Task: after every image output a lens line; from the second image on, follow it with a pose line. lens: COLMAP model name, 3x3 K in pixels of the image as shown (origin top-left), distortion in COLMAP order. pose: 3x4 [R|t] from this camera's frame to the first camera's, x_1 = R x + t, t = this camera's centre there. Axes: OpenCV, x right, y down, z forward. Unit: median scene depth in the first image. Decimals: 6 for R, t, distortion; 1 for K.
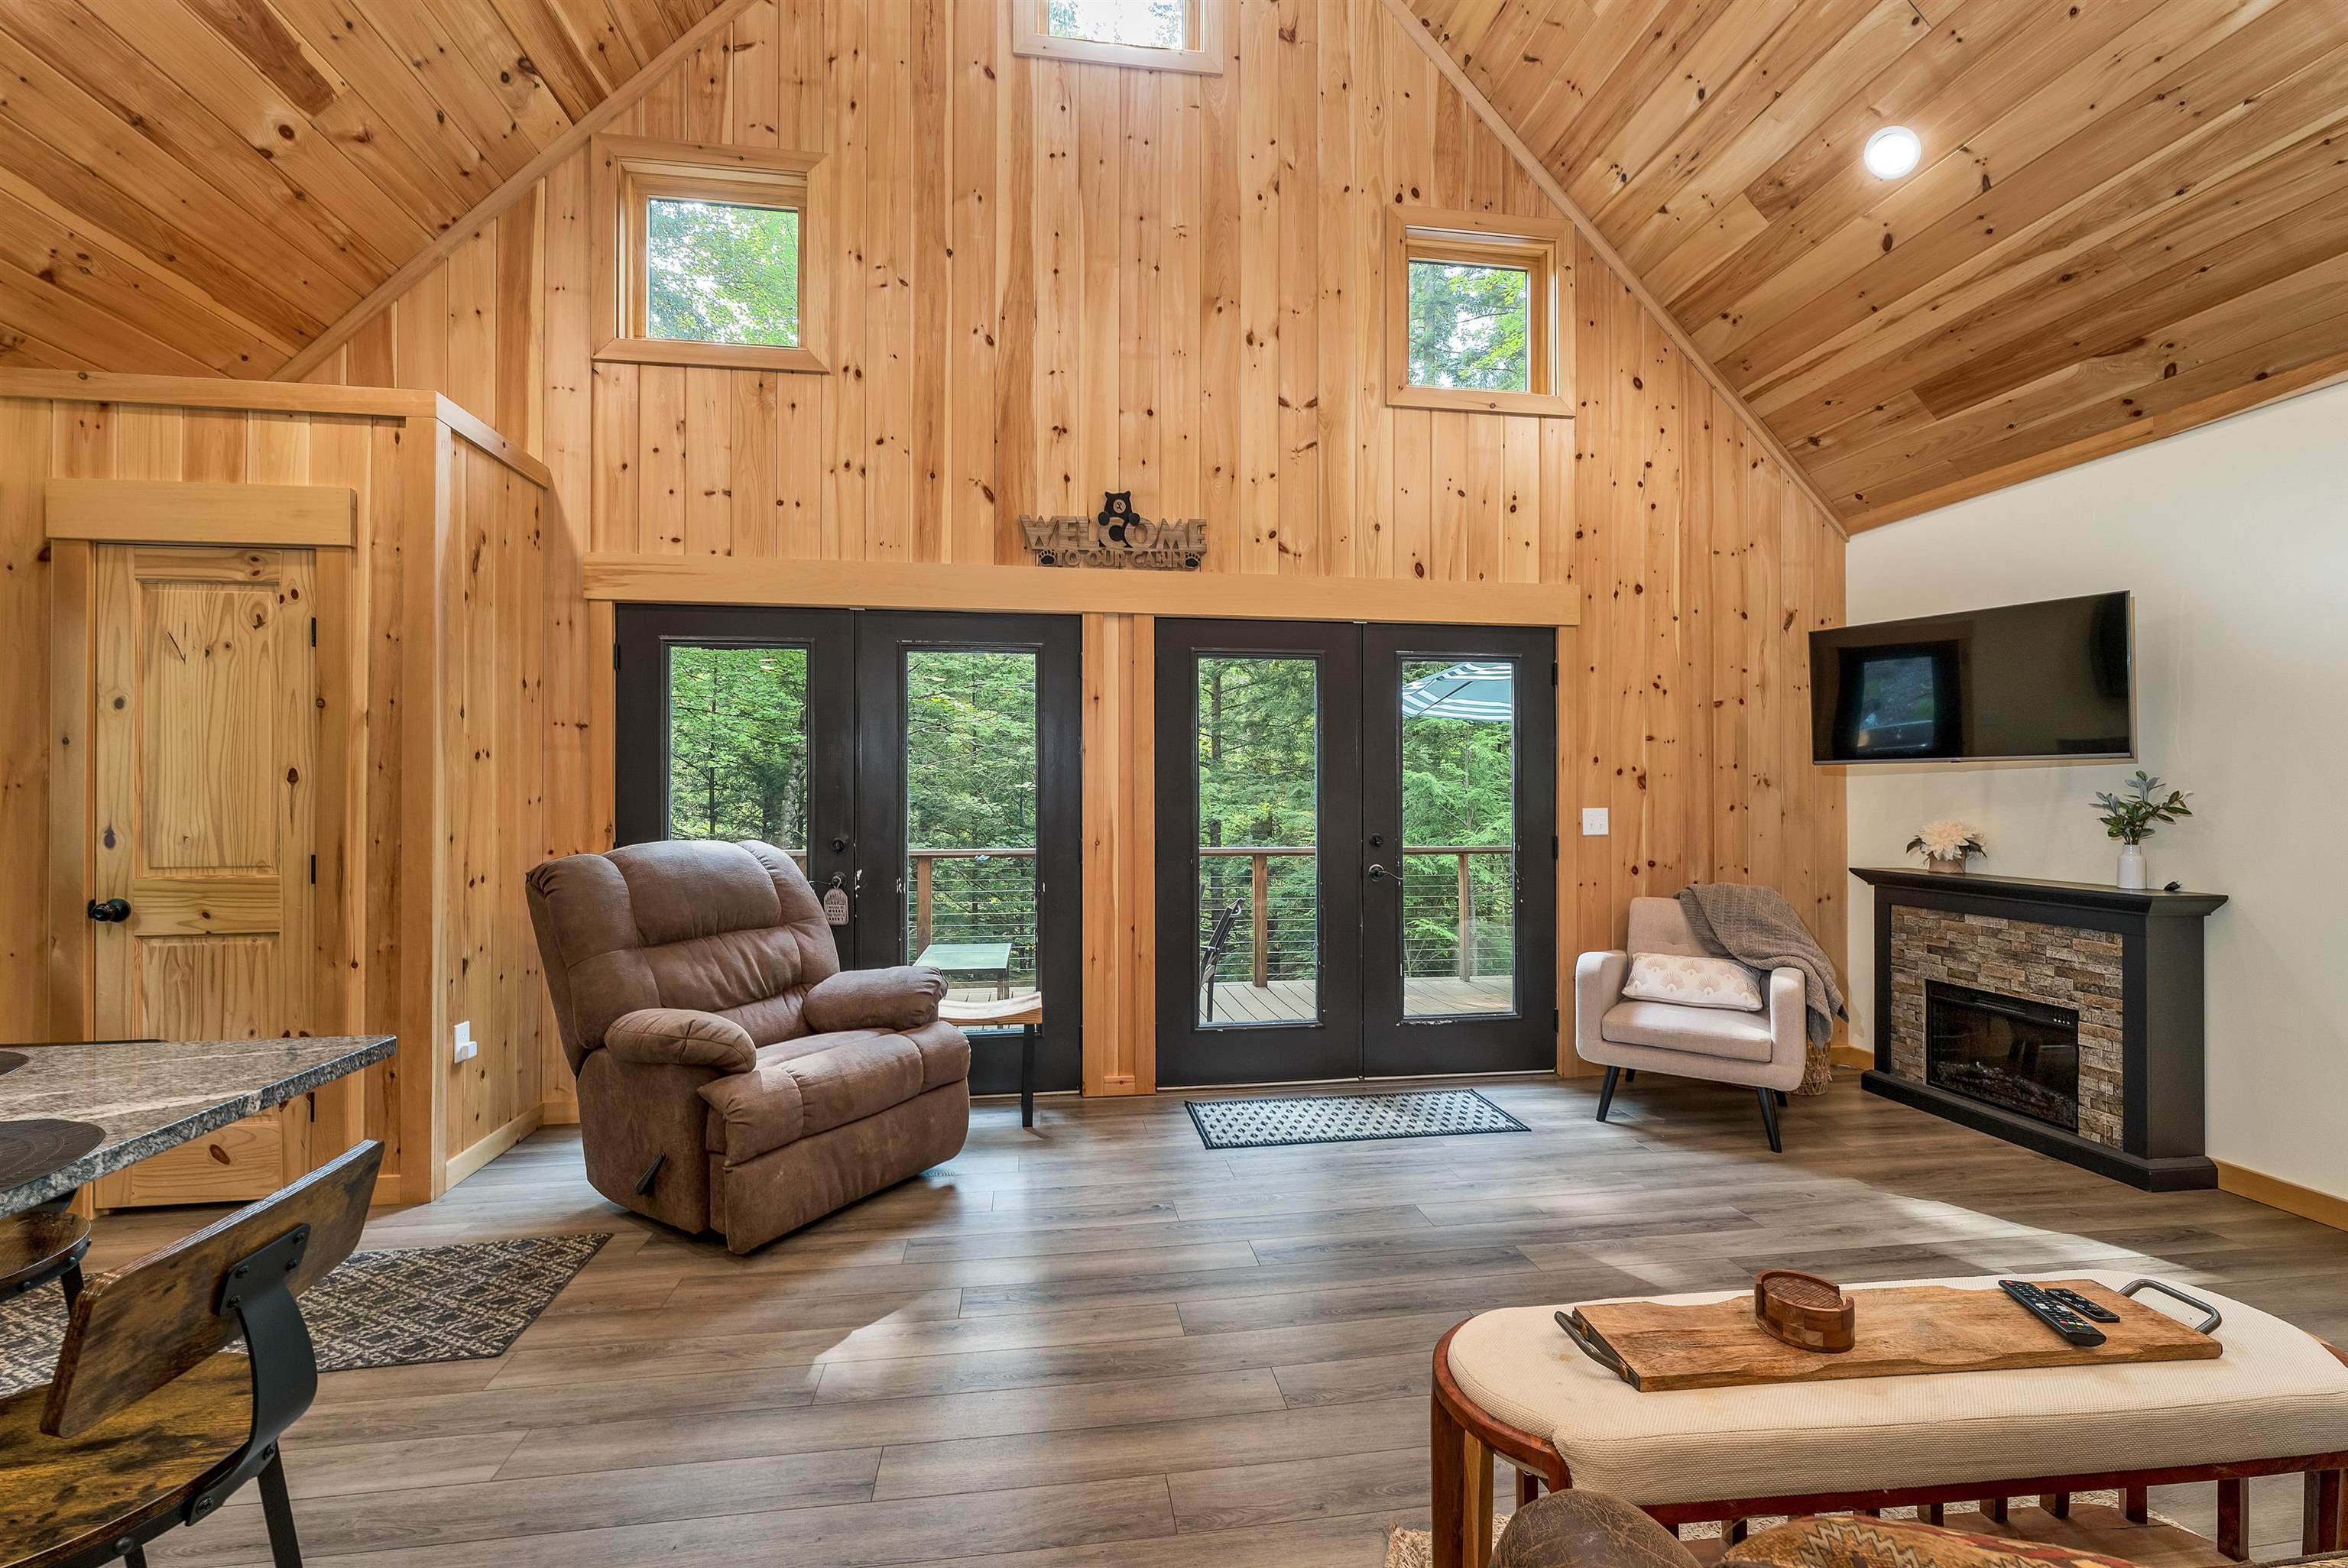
lens RADIAL K [[956.7, 0, 1170.3], [0, 956.7, 786.3], [0, 0, 1]] dist [0.001235, -0.000168]
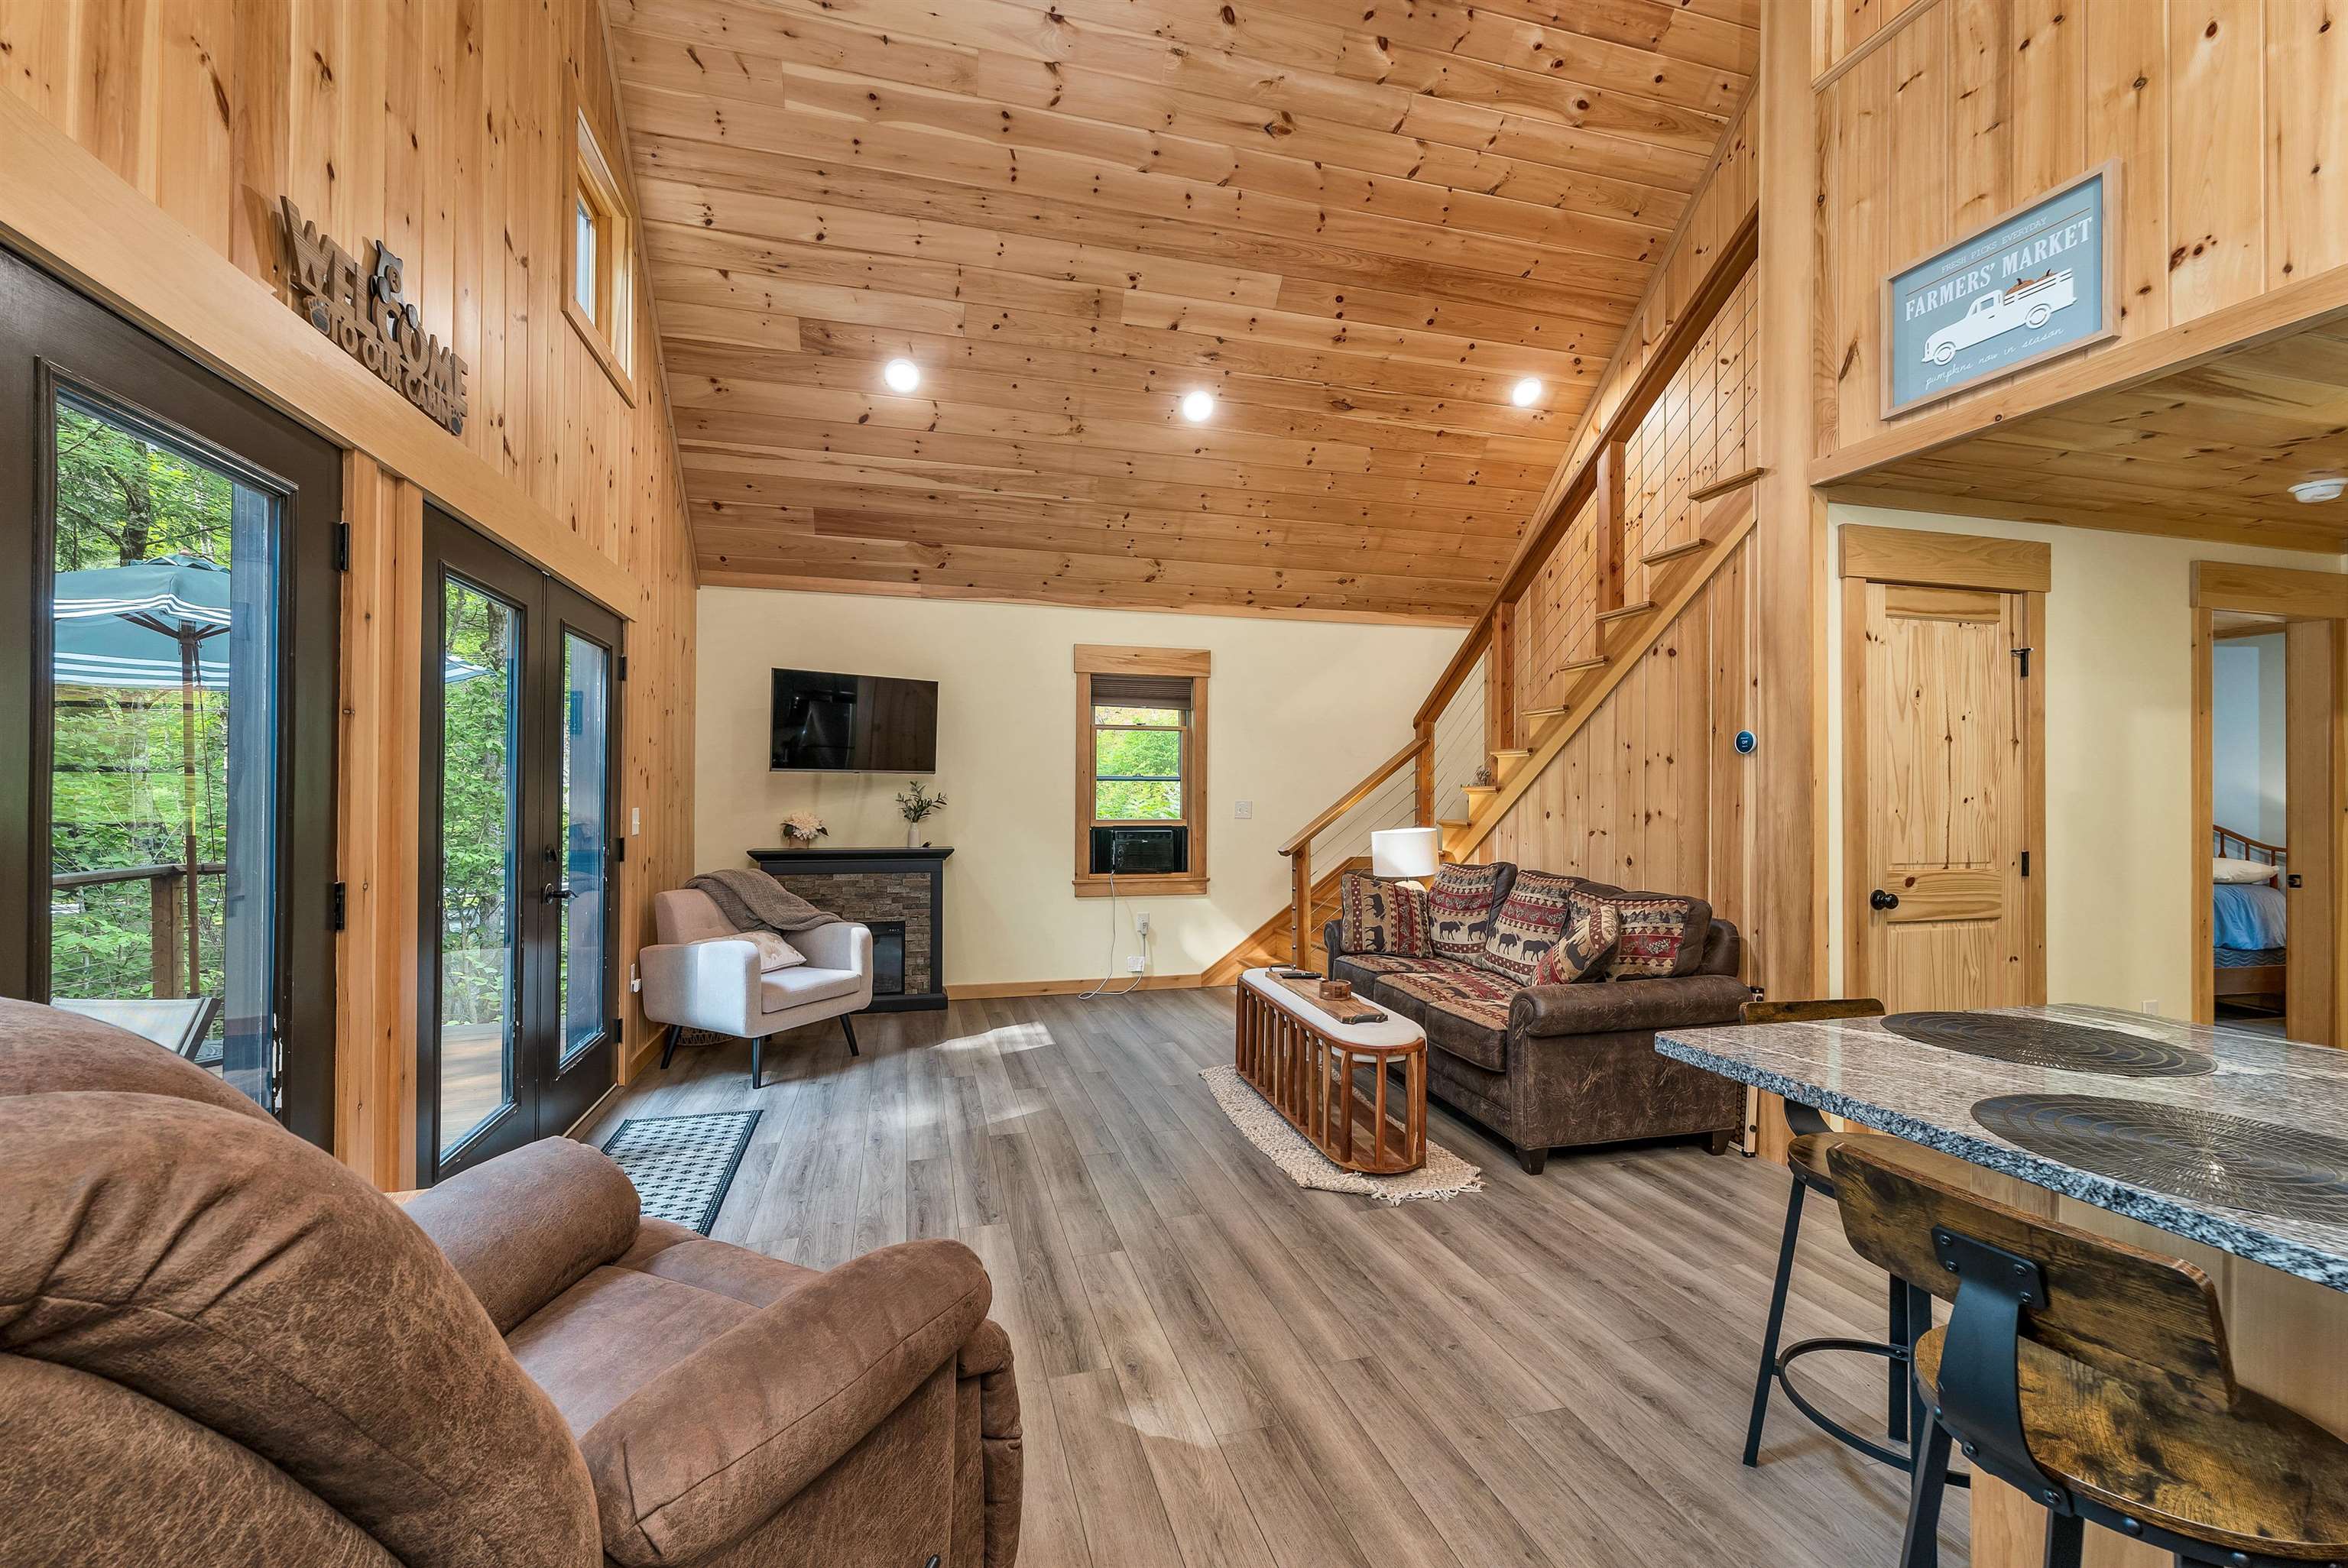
lens RADIAL K [[956.7, 0, 1169.4], [0, 956.7, 784.9], [0, 0, 1]] dist [0.001235, -0.000168]
pose [[-0.124253, 0.008504, 0.992214, -0.718814], [-0.011403, 0.999885, -0.009998, 0.003224], [-0.992185, -0.012557, -0.124142, 0.671153]]
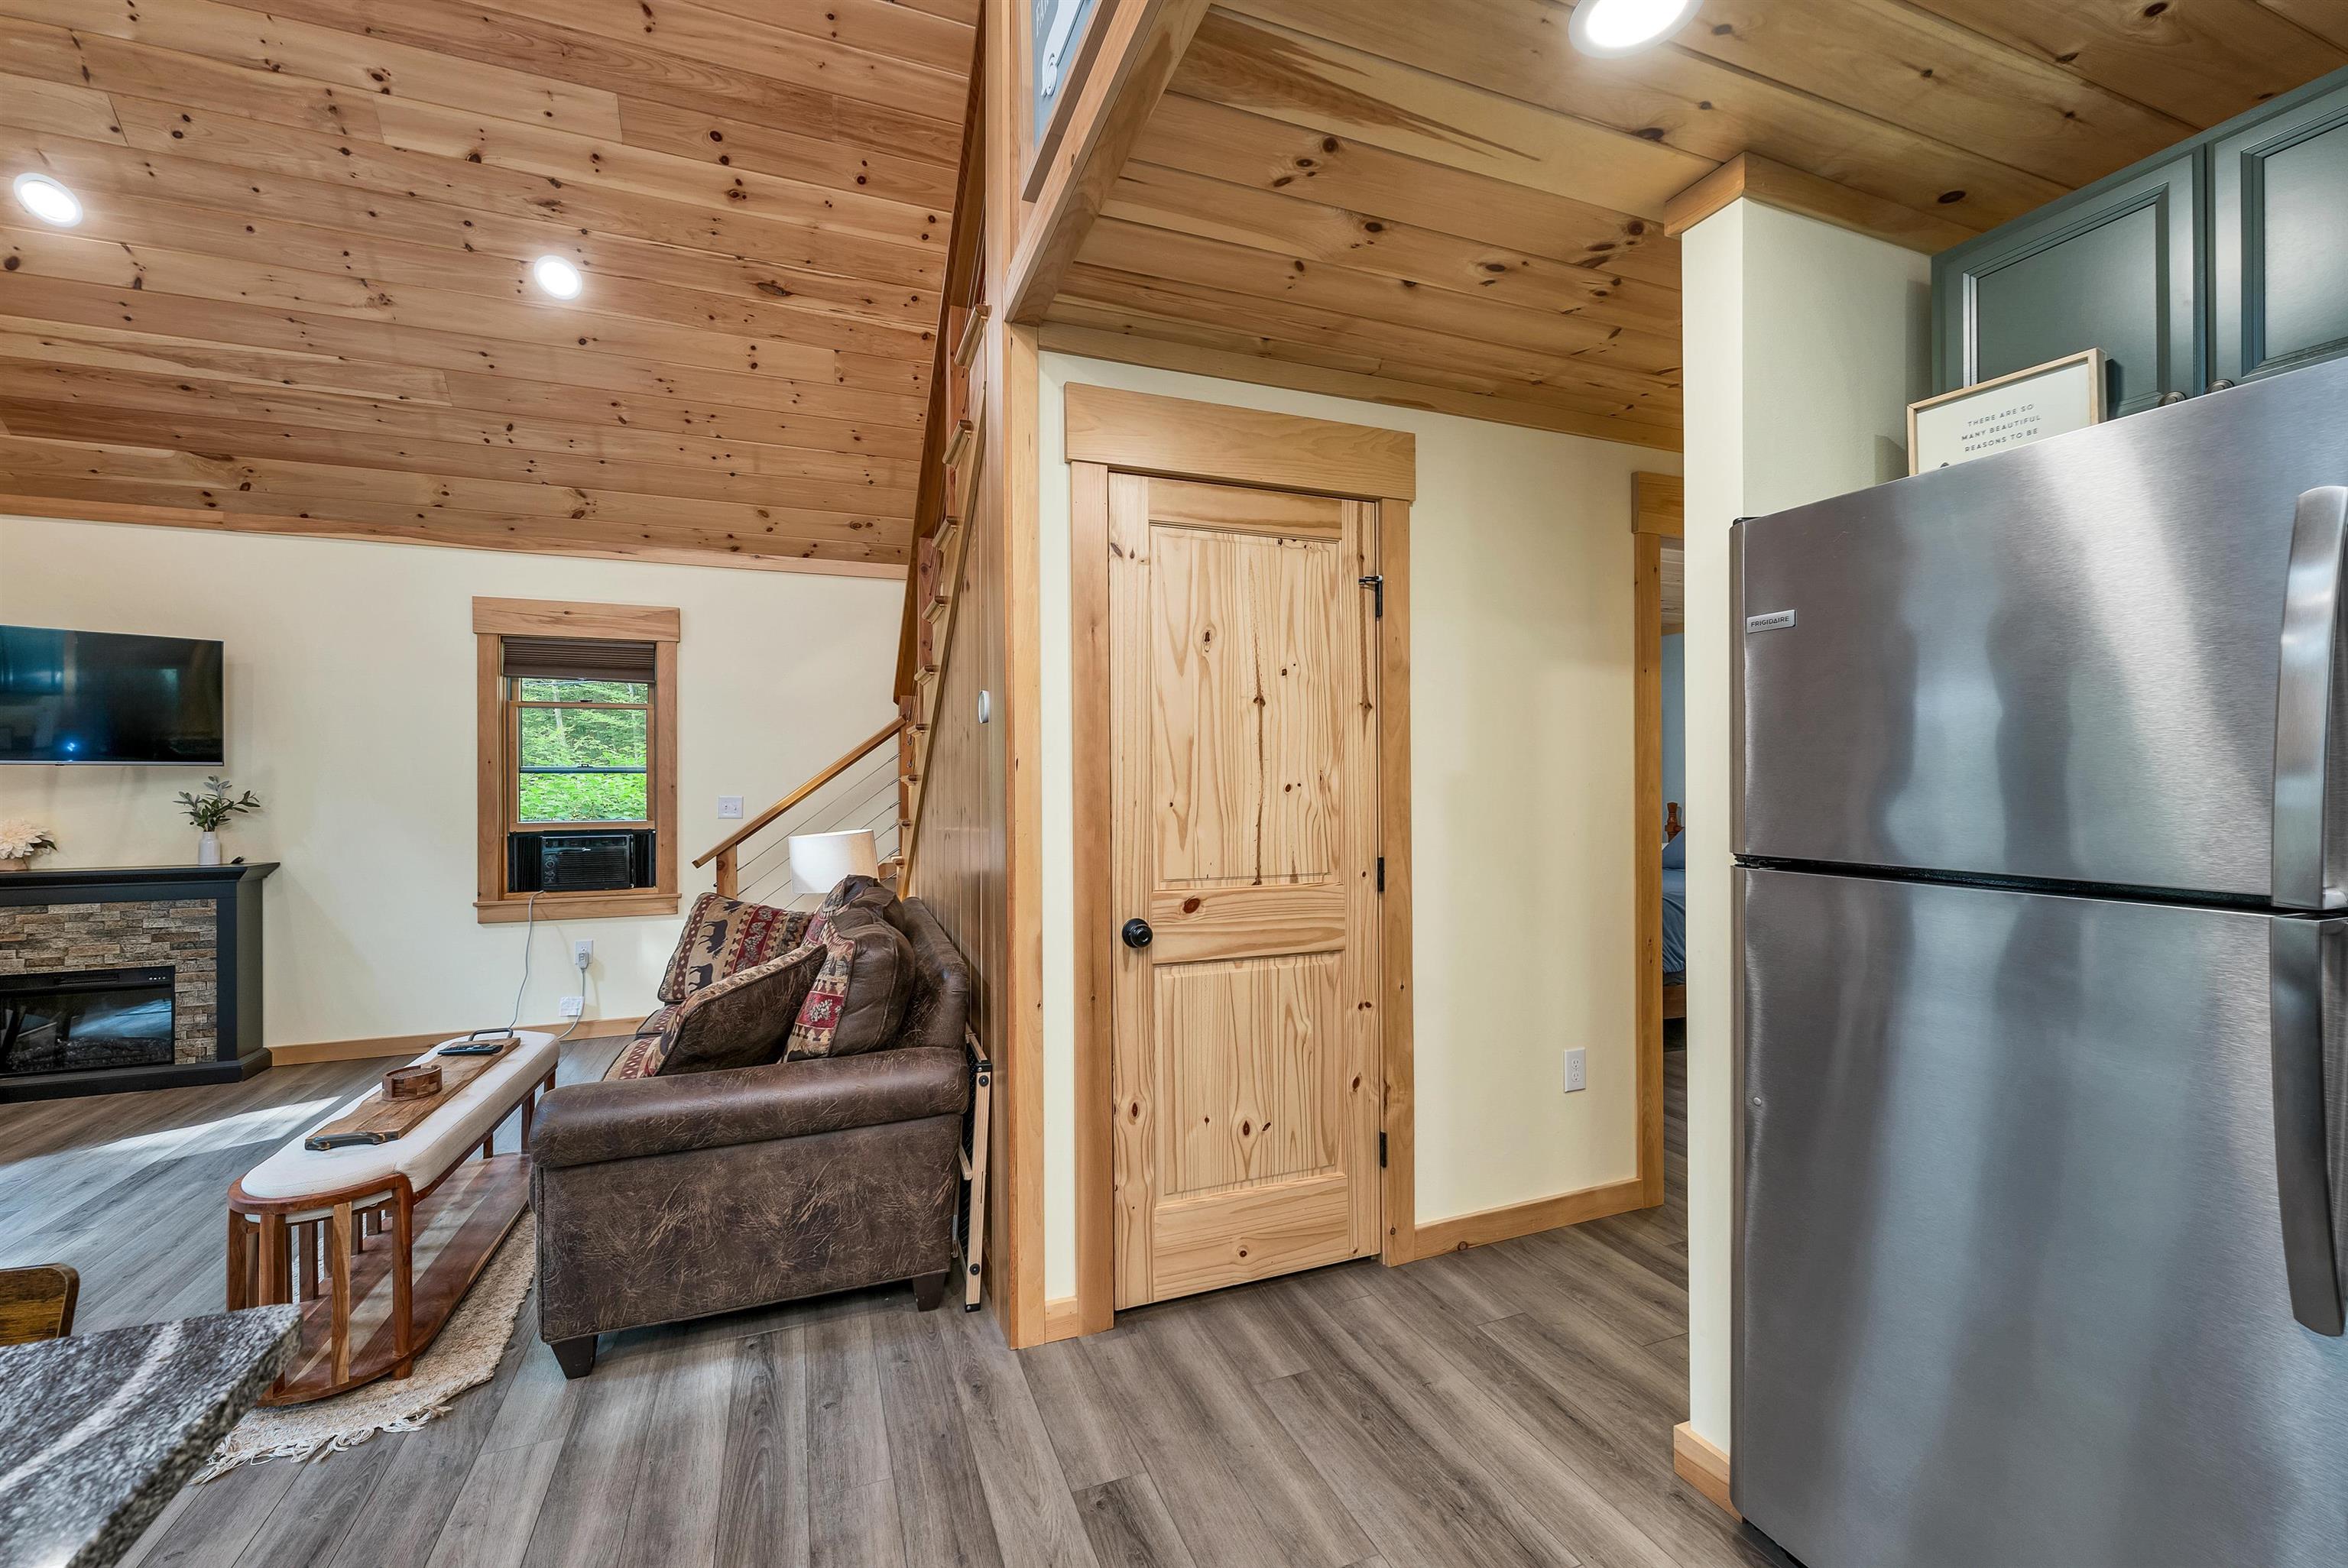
lens RADIAL K [[956.7, 0, 1168.4], [0, 956.7, 785.1], [0, 0, 1]] dist [0.001235, -0.000168]
pose [[-0.229994, 0.002574, 0.973189, -0.517647], [-0.000346, 0.999996, -0.002727, 0.000073], [-0.973192, -0.000964, -0.229993, 0.017677]]
